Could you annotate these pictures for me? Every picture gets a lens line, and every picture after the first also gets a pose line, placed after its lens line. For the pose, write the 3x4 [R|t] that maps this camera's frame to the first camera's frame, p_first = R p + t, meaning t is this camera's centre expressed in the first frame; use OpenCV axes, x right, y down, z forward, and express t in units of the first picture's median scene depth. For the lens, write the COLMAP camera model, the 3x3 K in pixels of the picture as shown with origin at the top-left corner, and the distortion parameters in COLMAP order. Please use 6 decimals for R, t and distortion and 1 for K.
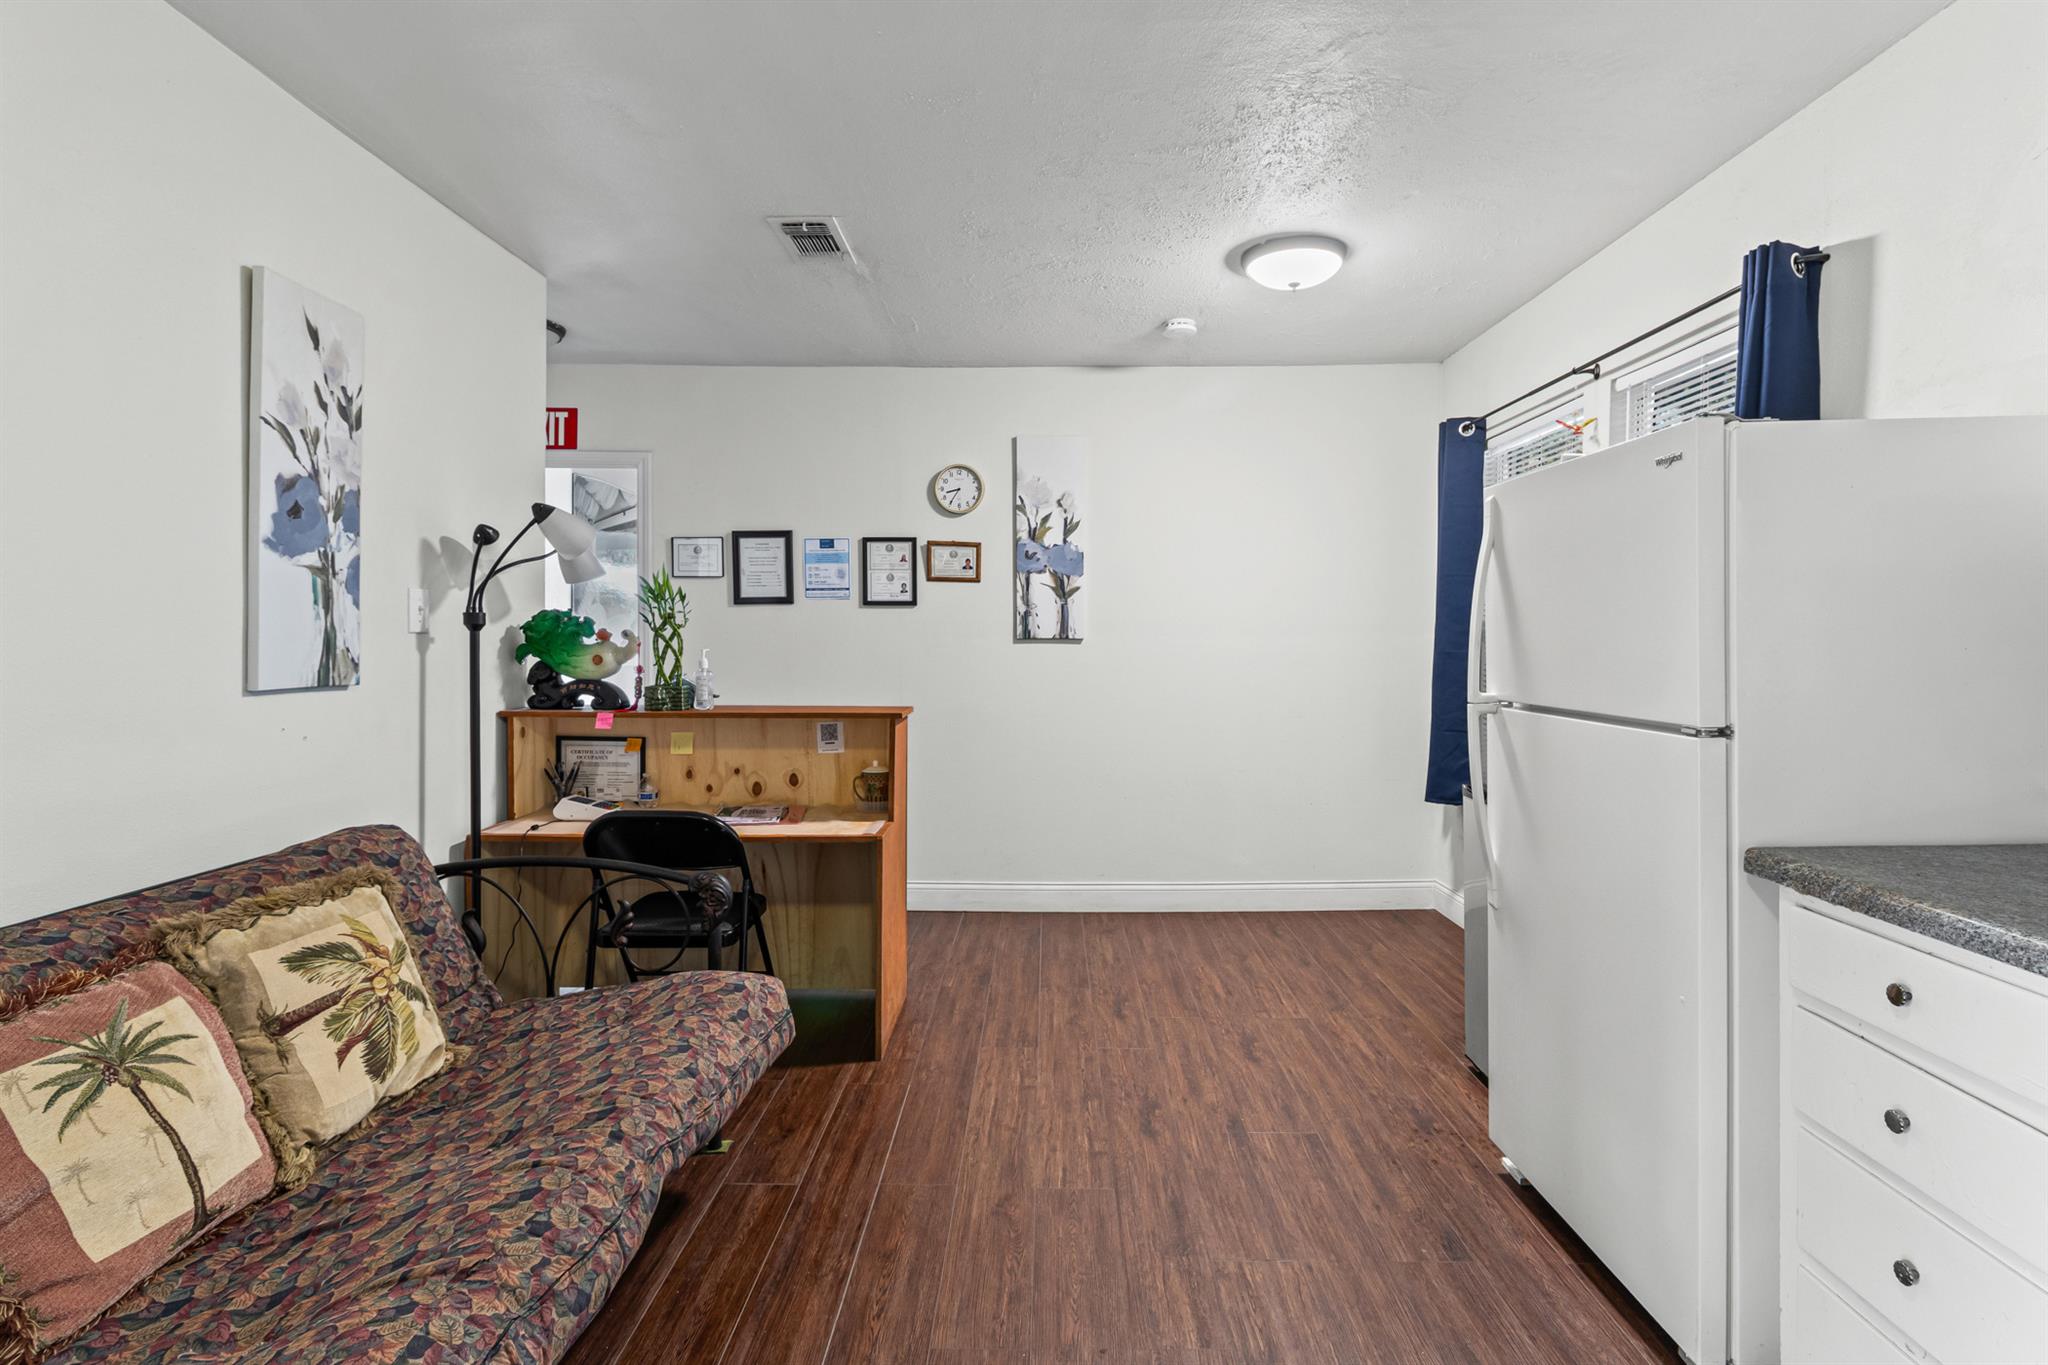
lens RADIAL K [[948.0, 0, 1065.5], [0, 948.0, 637.6], [0, 0, 1]] dist [-0.001428, 0.000693]
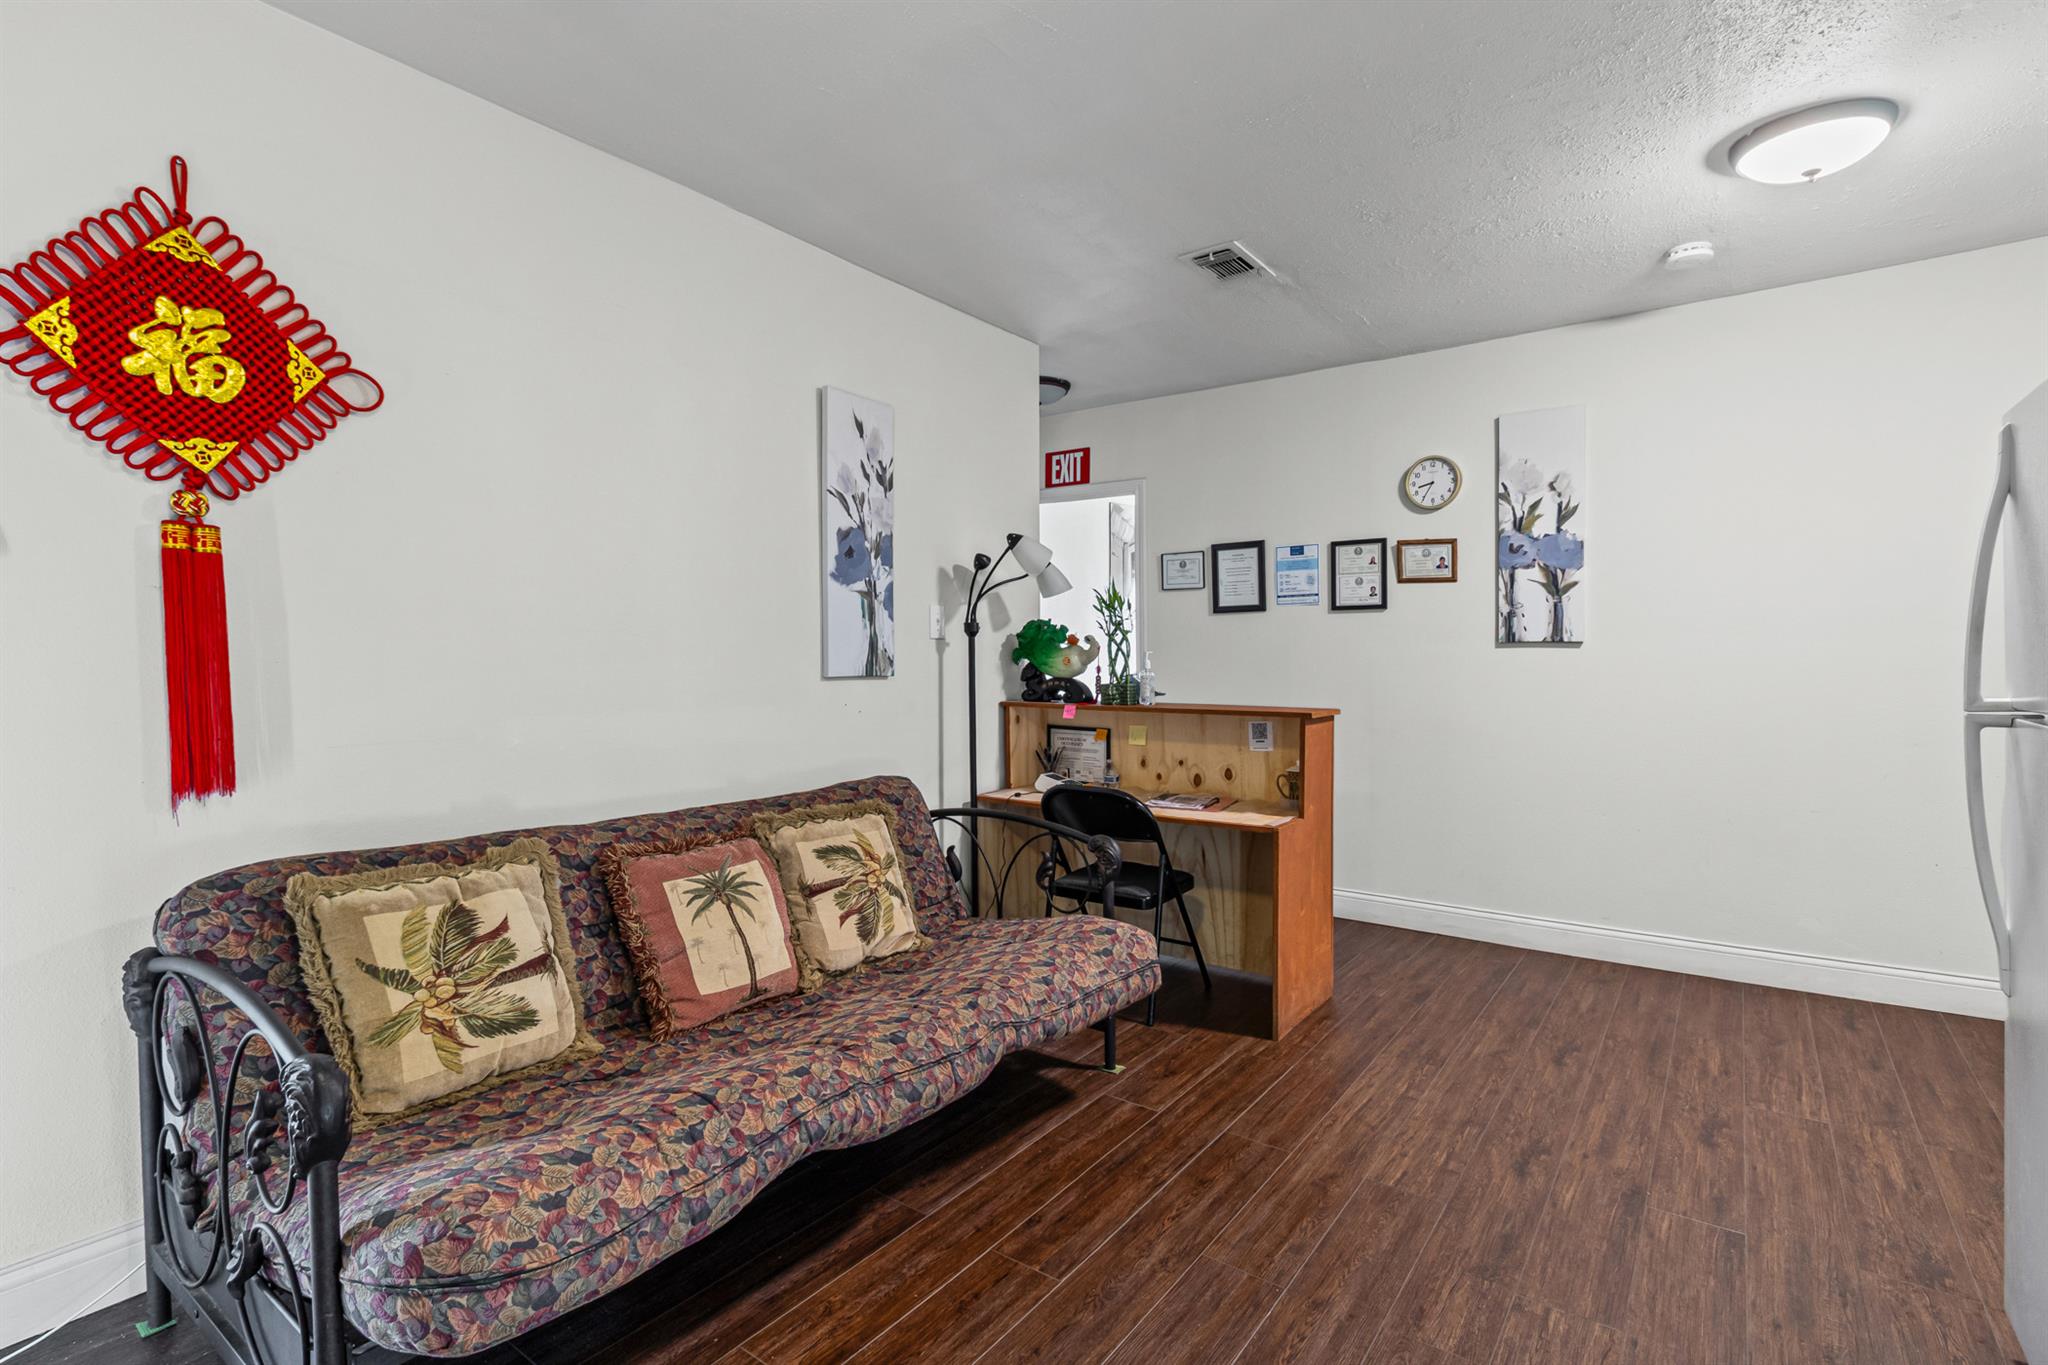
lens RADIAL K [[991.1, 0, 1024.0], [0, 991.1, 682.5], [0, 0, 1]] dist [0.000255, 0.000260]
pose [[0.802279, 0.013298, -0.596801, 0.278477], [0.004192, 0.999602, 0.027908, 0.020541], [0.596935, -0.024892, 0.801904, -0.047308]]
